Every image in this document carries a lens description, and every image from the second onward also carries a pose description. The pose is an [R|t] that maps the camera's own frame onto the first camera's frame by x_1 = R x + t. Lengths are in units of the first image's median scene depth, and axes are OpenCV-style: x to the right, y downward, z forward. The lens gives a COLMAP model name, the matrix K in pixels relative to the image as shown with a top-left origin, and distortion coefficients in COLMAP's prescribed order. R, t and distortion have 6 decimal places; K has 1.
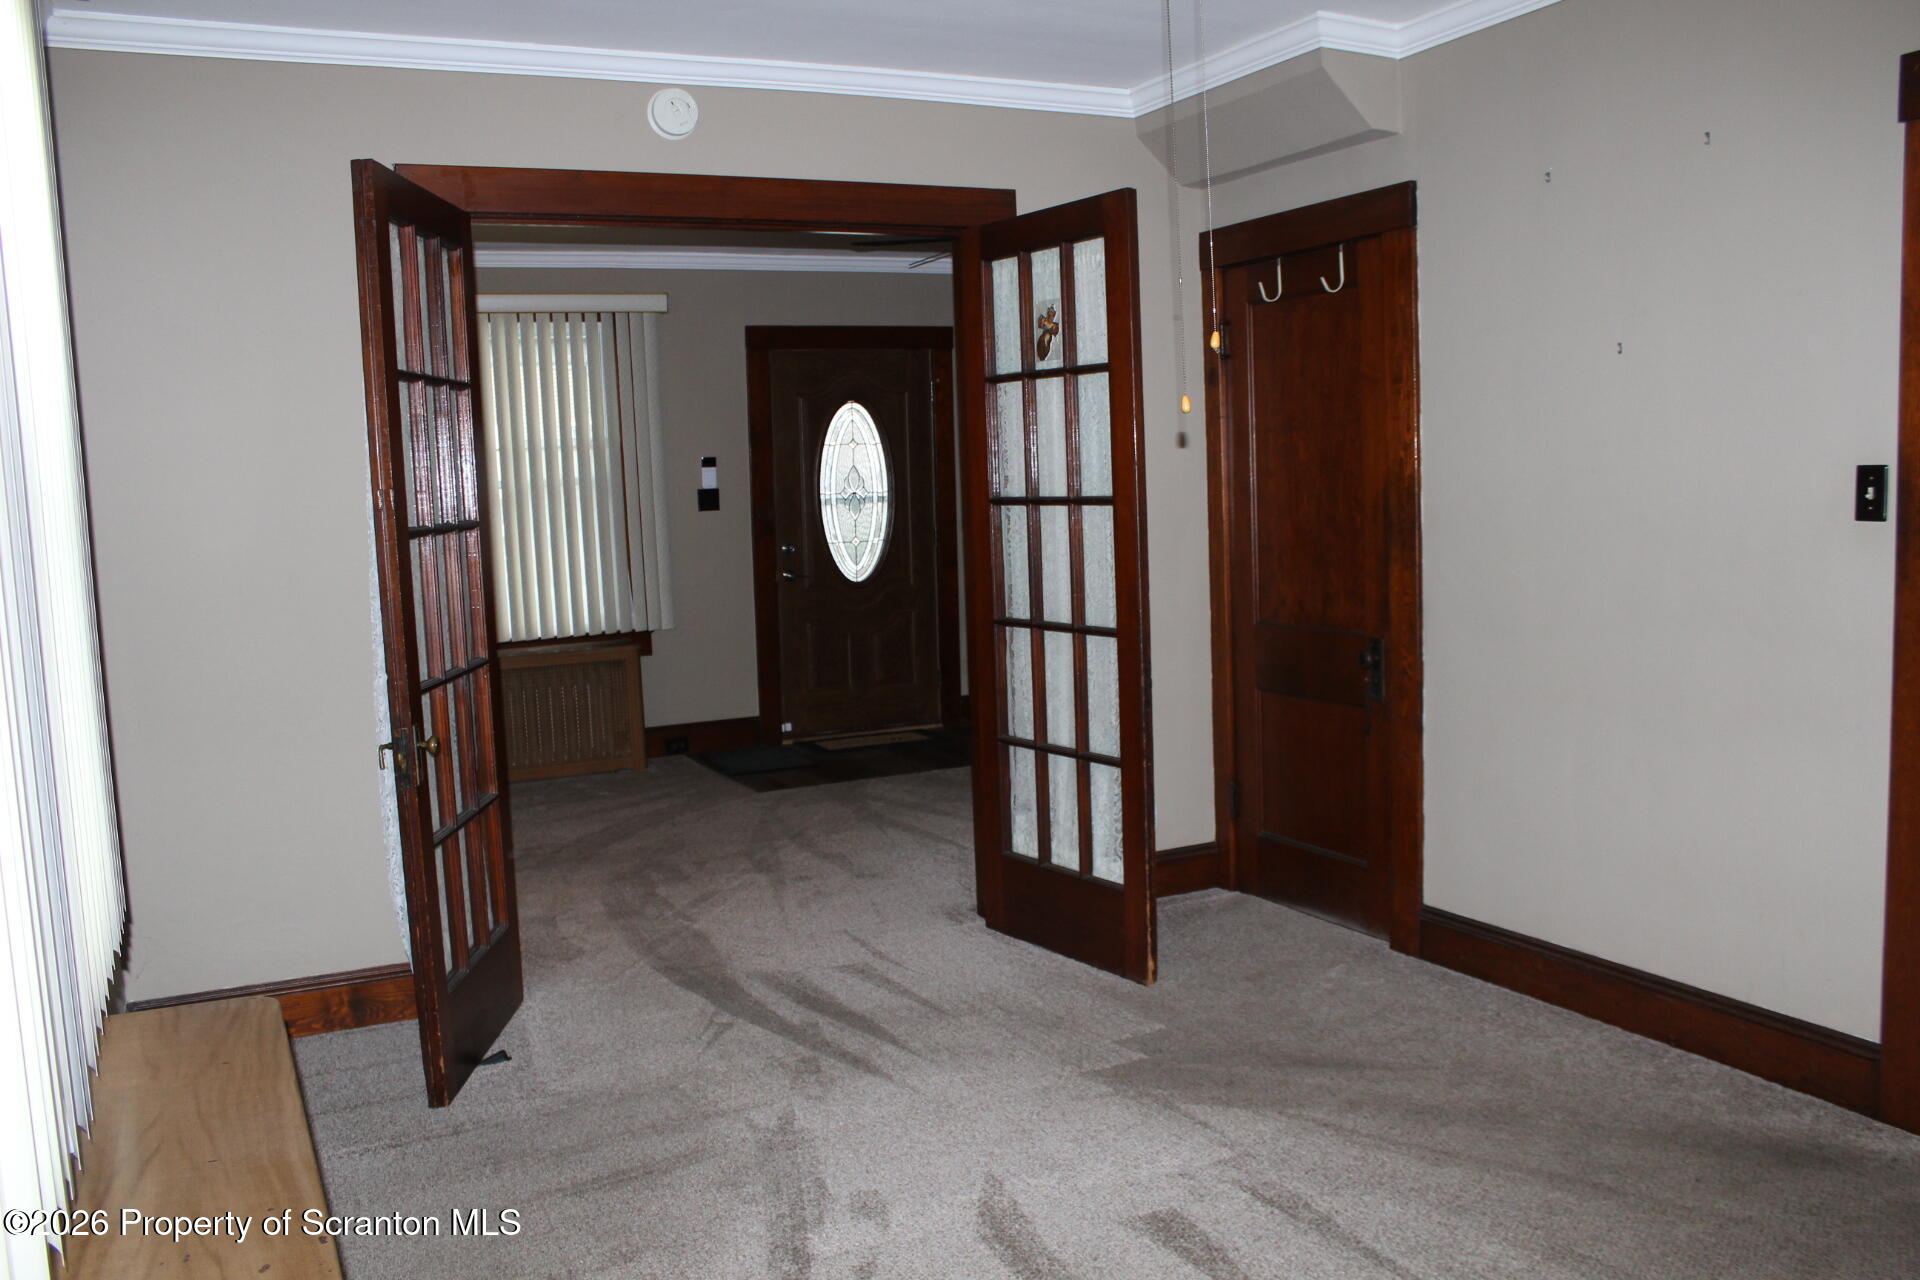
lens RADIAL K [[1602.4, 0, 959.9], [0, 1602.4, 667.9], [0, 0, 1]] dist [-0.163158, 0.149617]
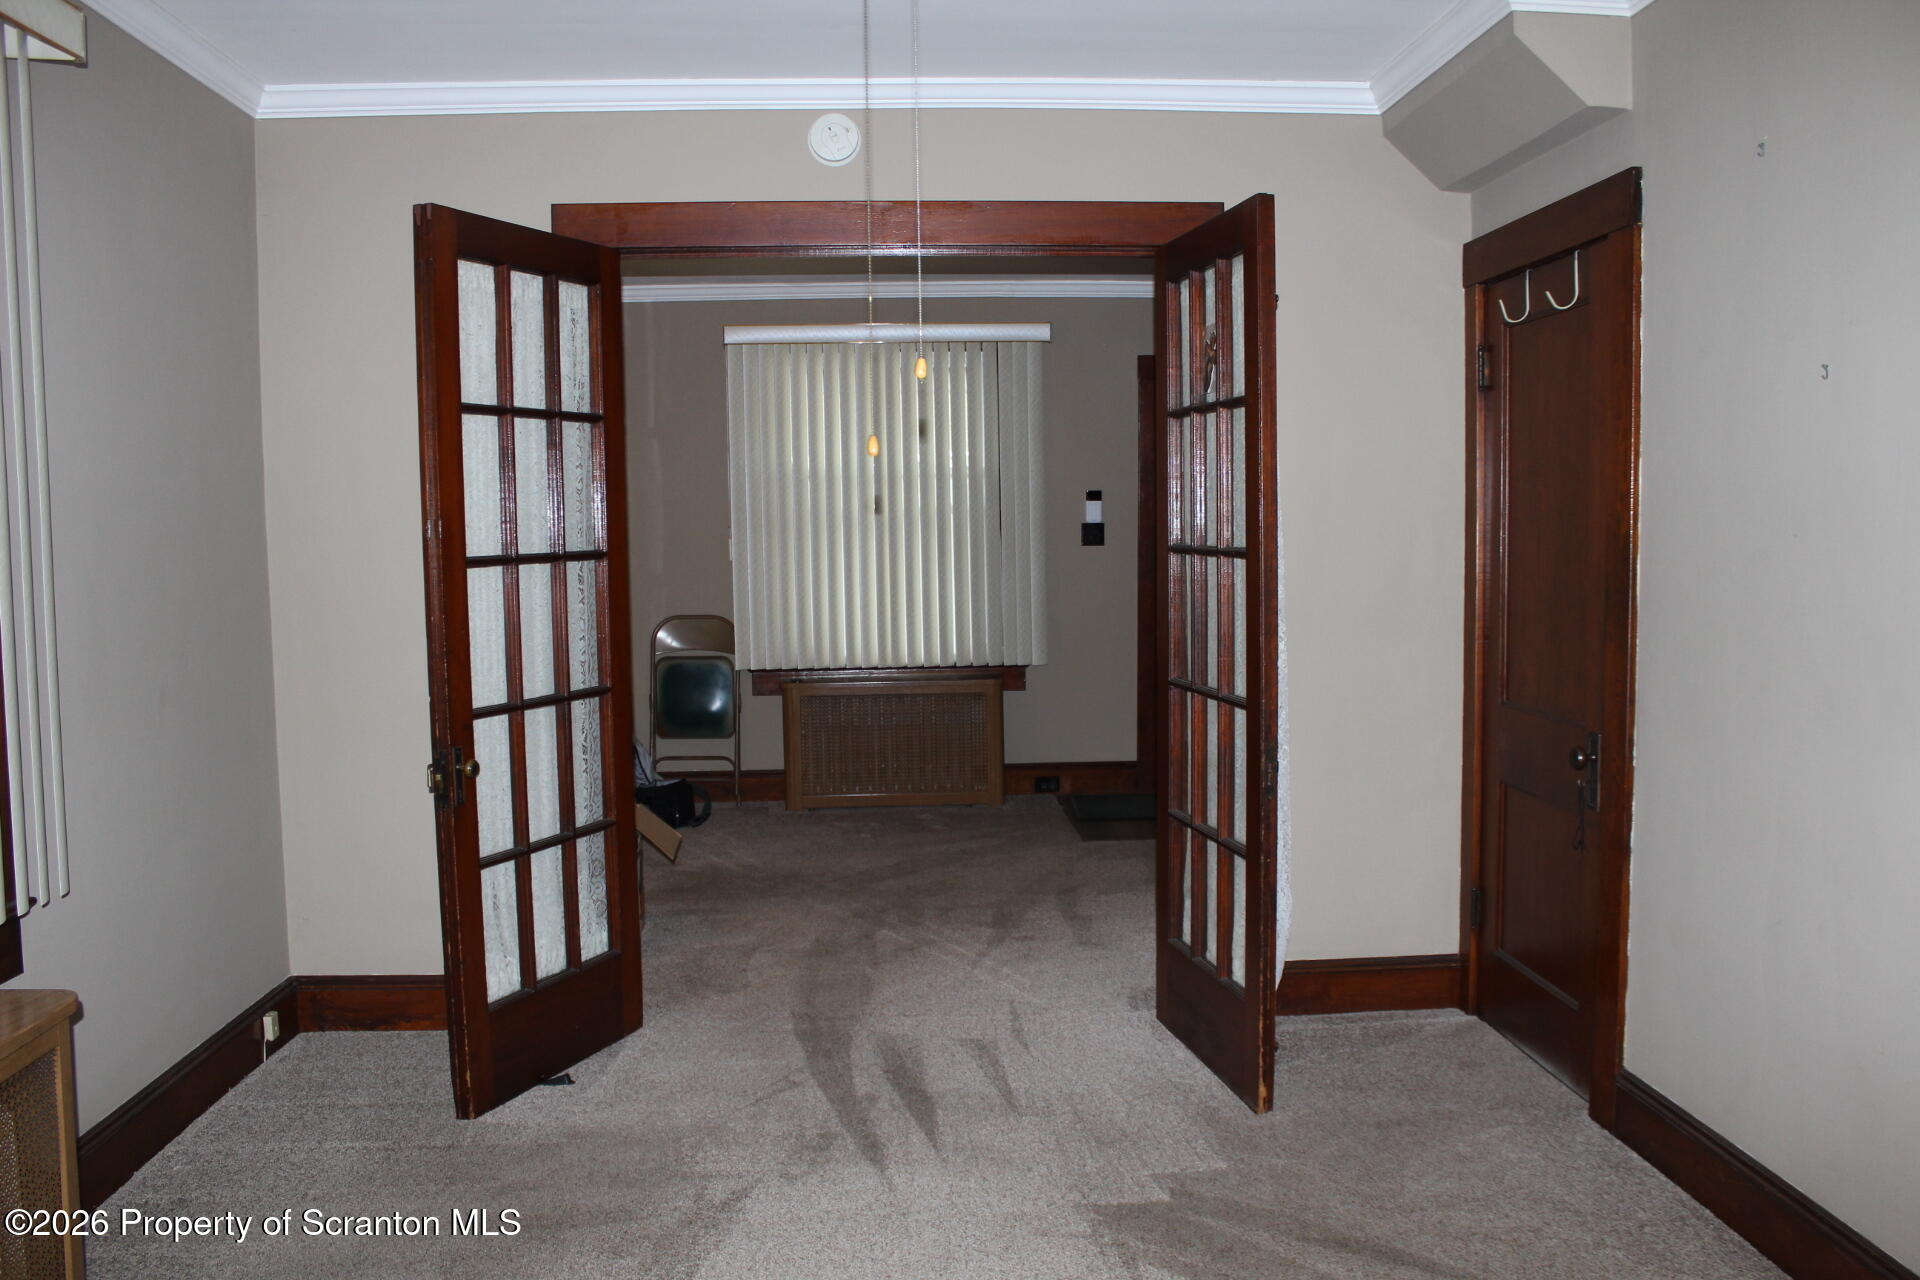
lens RADIAL K [[1602.4, 0, 959.9], [0, 1602.4, 667.9], [0, 0, 1]] dist [-0.163158, 0.149617]
pose [[0.918463, 0.061413, -0.390710, 0.284286], [-0.068382, 0.997651, -0.003936, -0.027515], [0.389551, 0.030333, 0.920505, 0.137619]]
